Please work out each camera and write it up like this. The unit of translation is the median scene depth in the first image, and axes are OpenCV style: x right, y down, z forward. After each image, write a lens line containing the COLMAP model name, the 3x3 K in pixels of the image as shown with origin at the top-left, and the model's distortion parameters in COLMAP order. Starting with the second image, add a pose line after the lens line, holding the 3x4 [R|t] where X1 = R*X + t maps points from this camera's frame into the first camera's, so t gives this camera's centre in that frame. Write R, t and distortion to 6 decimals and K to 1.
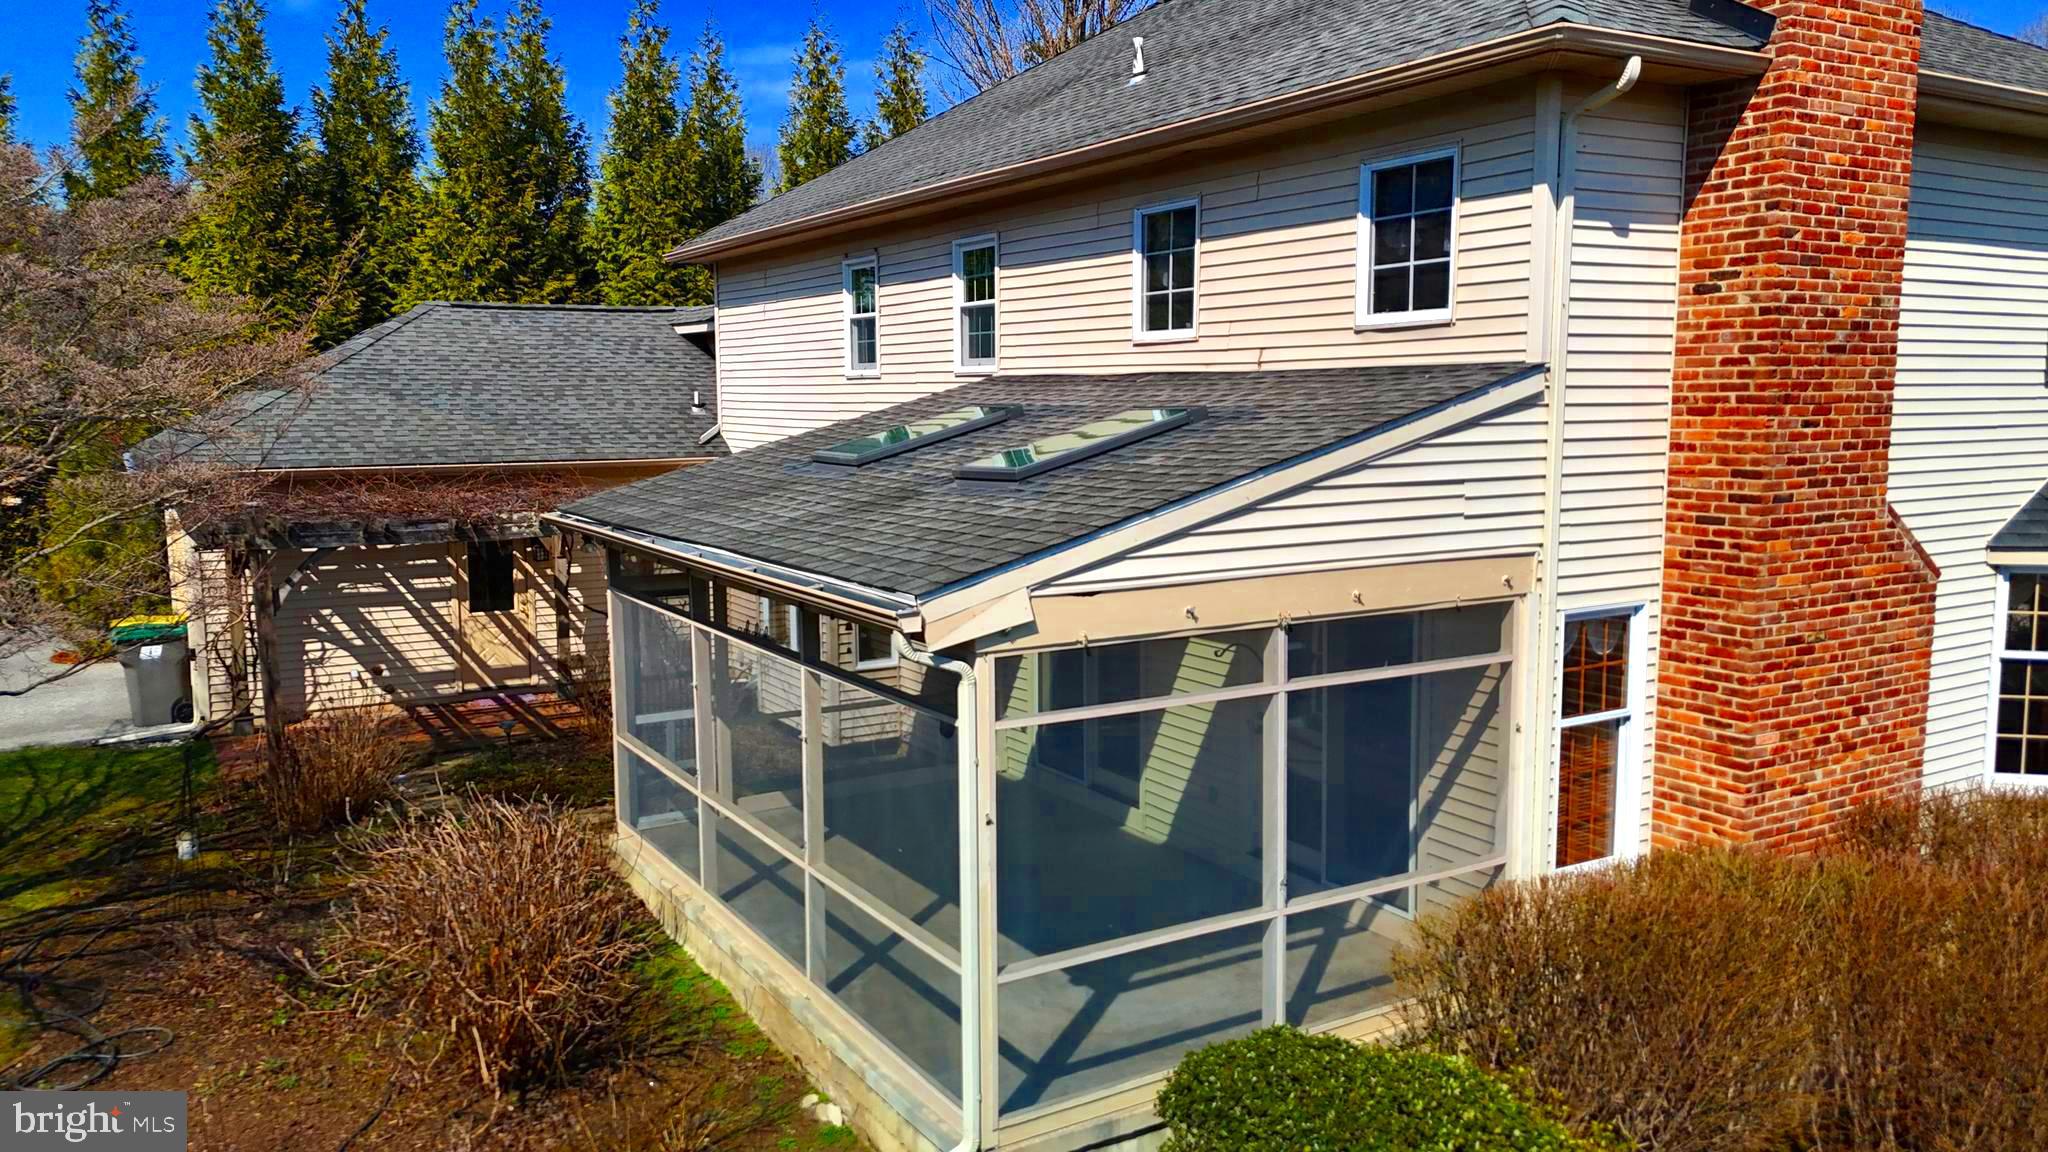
lens RADIAL K [[1489.4, 0, 1024.0], [0, 1489.4, 576.0], [0, 0, 1]] dist [0.088102, -0.082229]
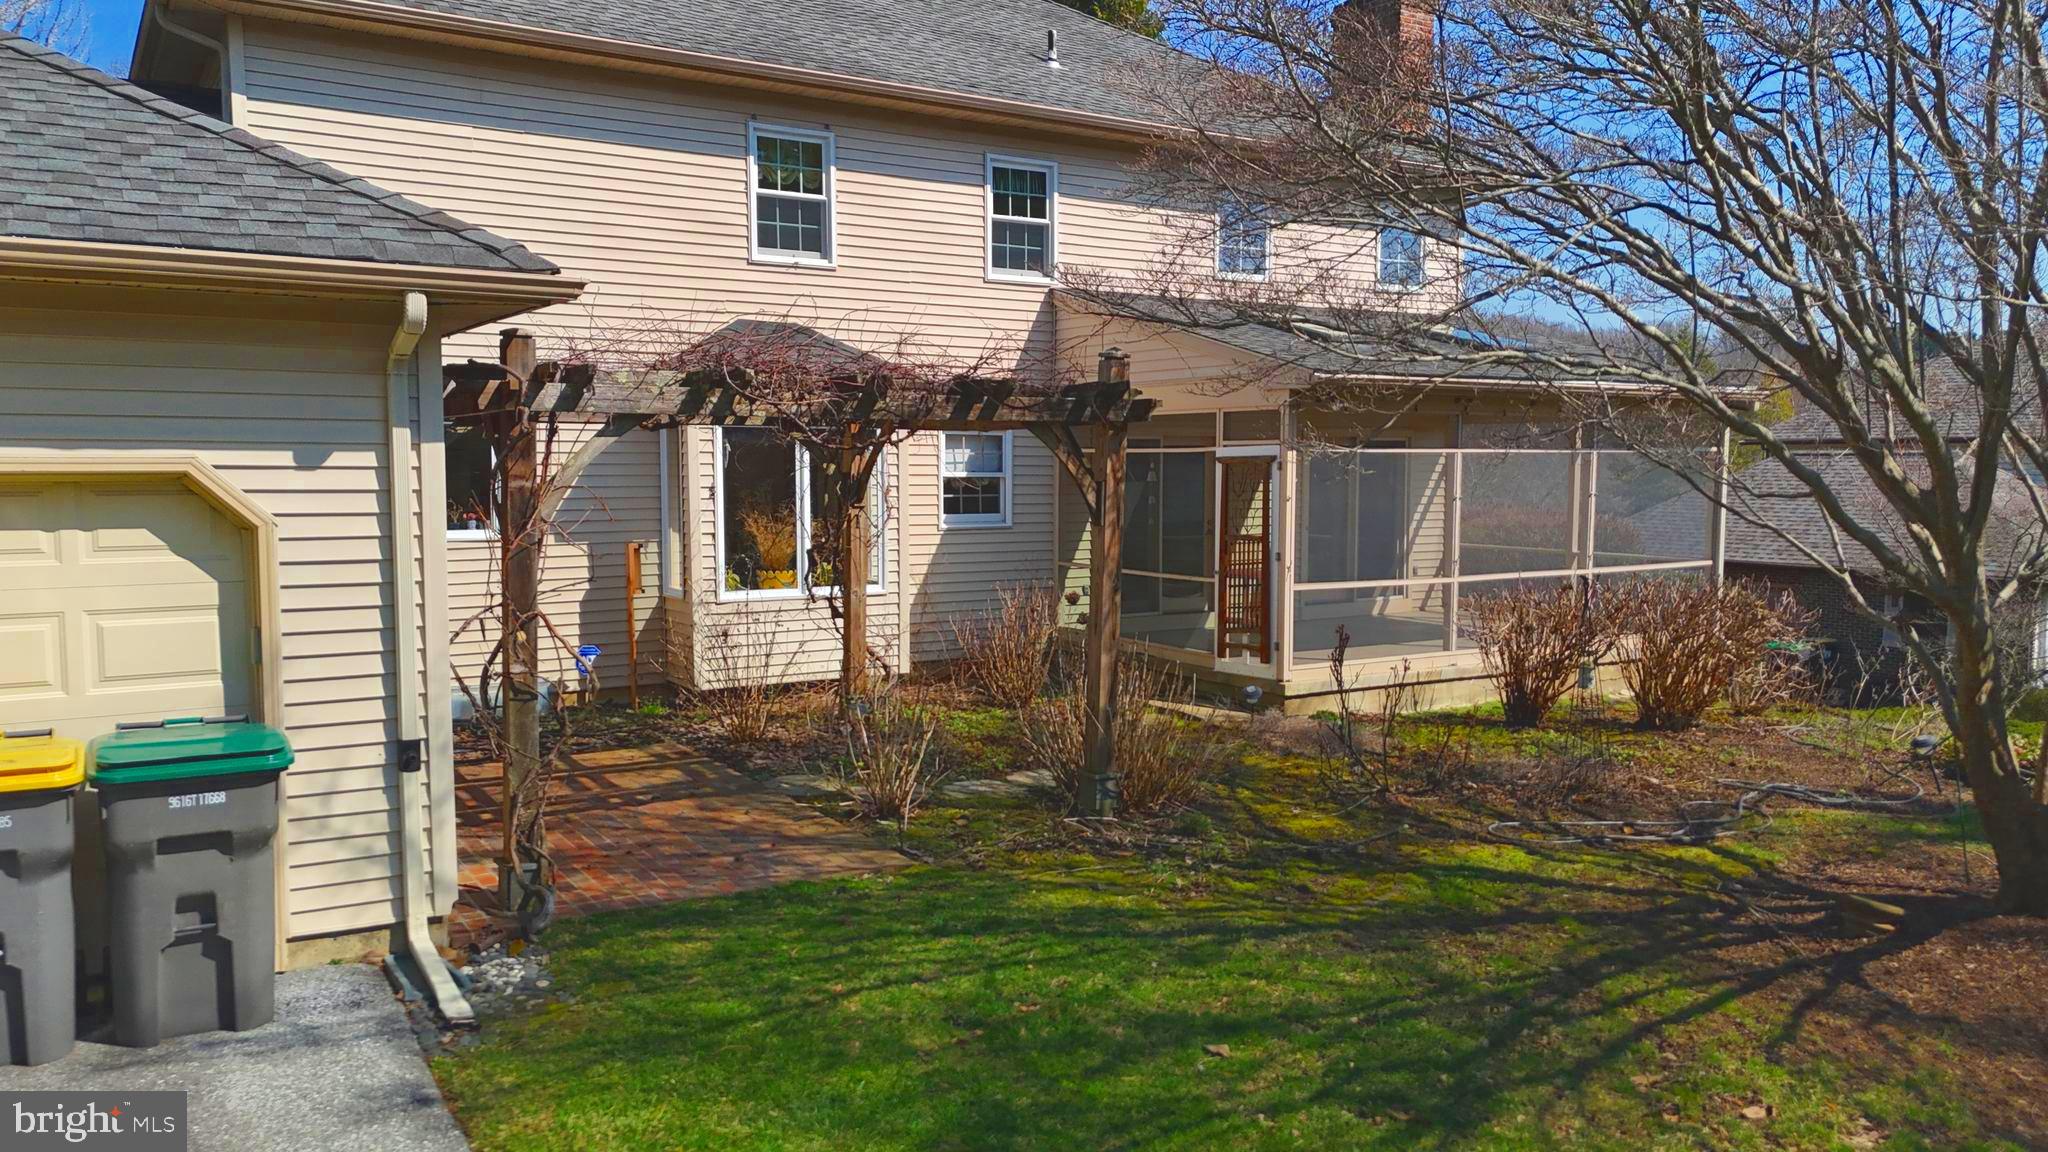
lens RADIAL K [[1497.8, 0, 1024.0], [0, 1497.8, 576.0], [0, 0, 1]] dist [0.148876, -0.243869]
pose [[-0.015412, -0.090169, 0.995807, -1.394076], [0.118029, 0.988798, 0.091361, -0.023806], [-0.992891, 0.118942, -0.004596, 1.225358]]
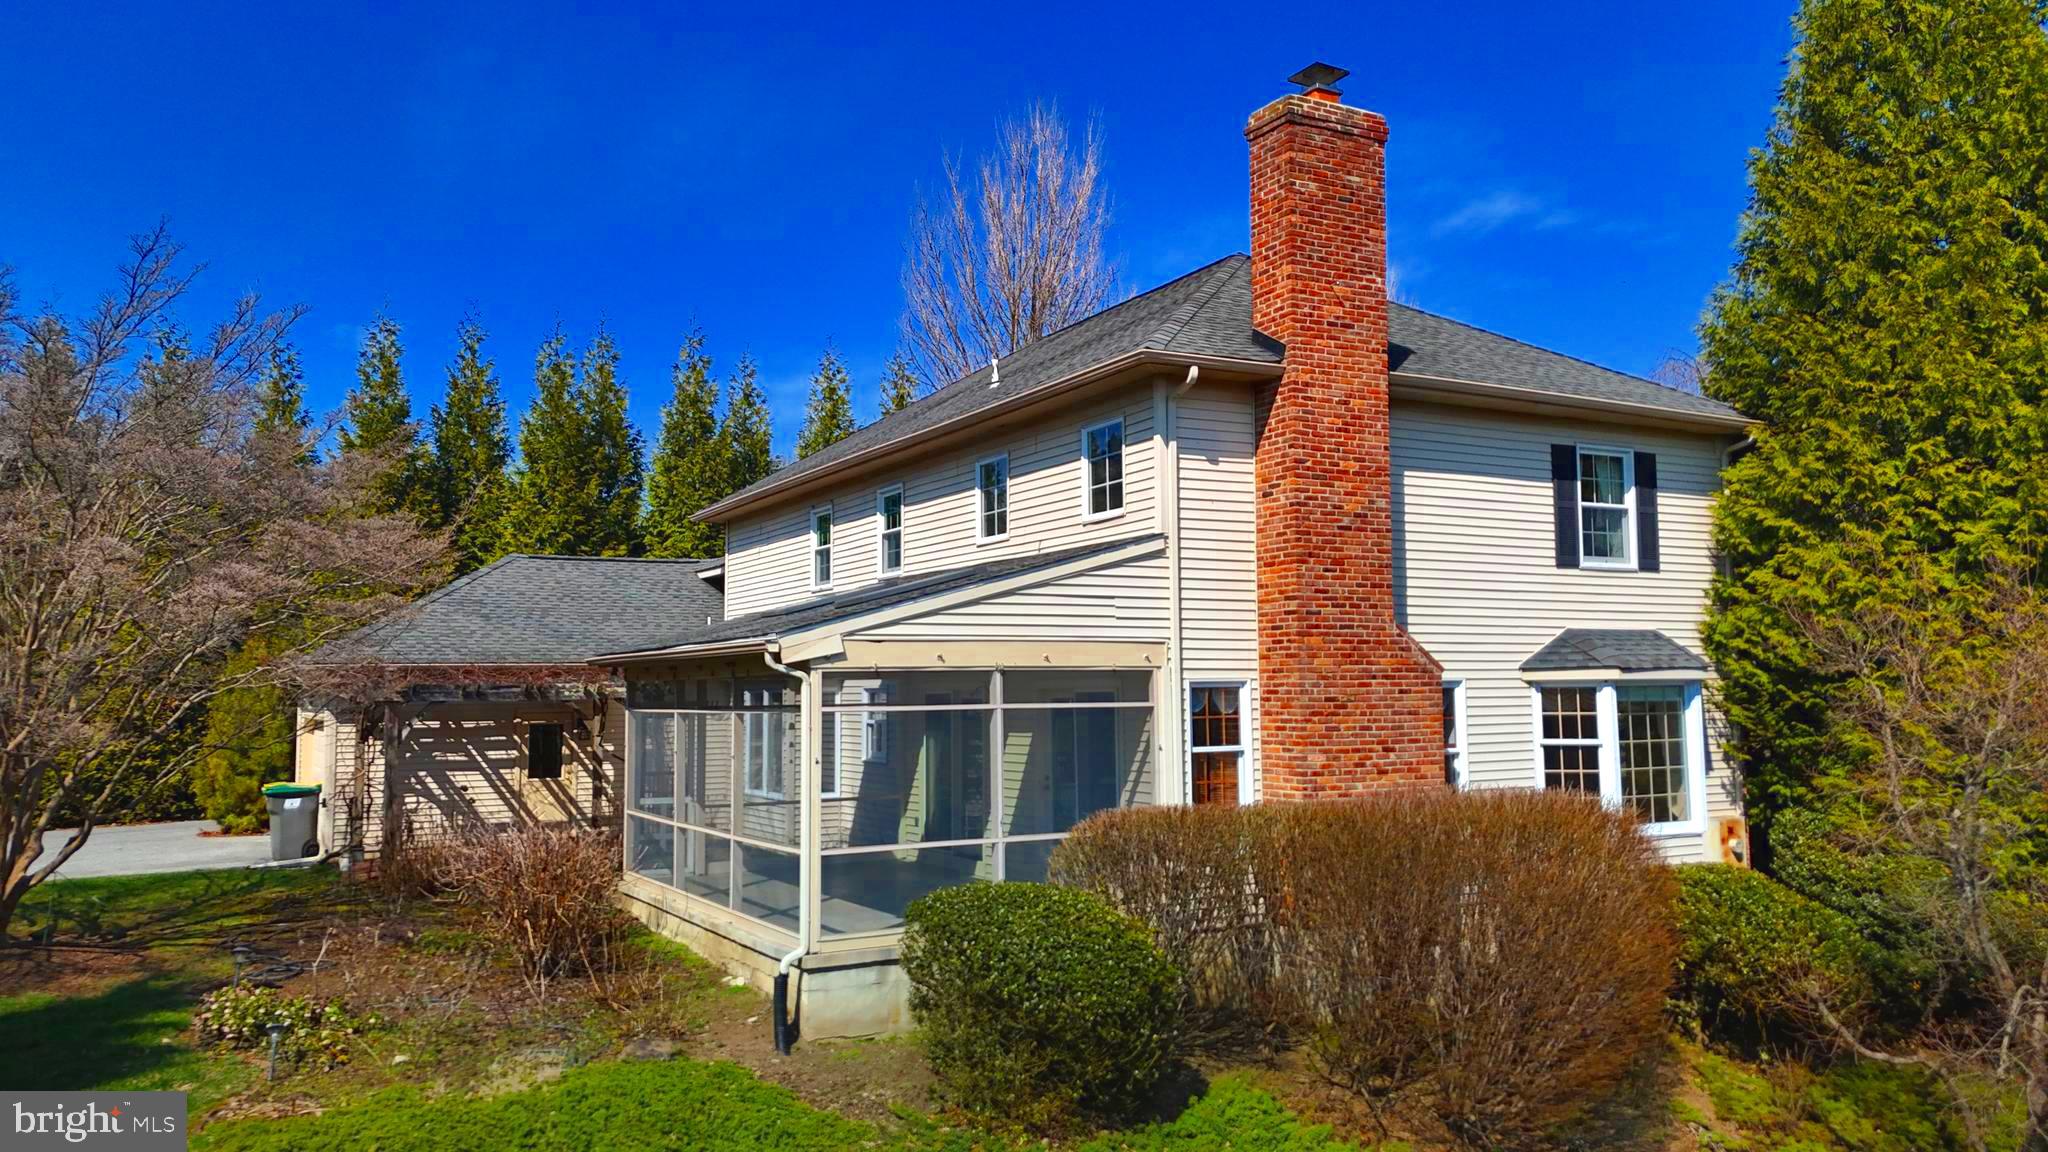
lens RADIAL K [[1497.8, 0, 1024.0], [0, 1497.8, 576.0], [0, 0, 1]] dist [0.148876, -0.243869]
pose [[0.999407, -0.008060, -0.033484, 0.175694], [0.001155, 0.979524, -0.201326, 0.186989], [0.034421, 0.201168, 0.978952, -0.507007]]
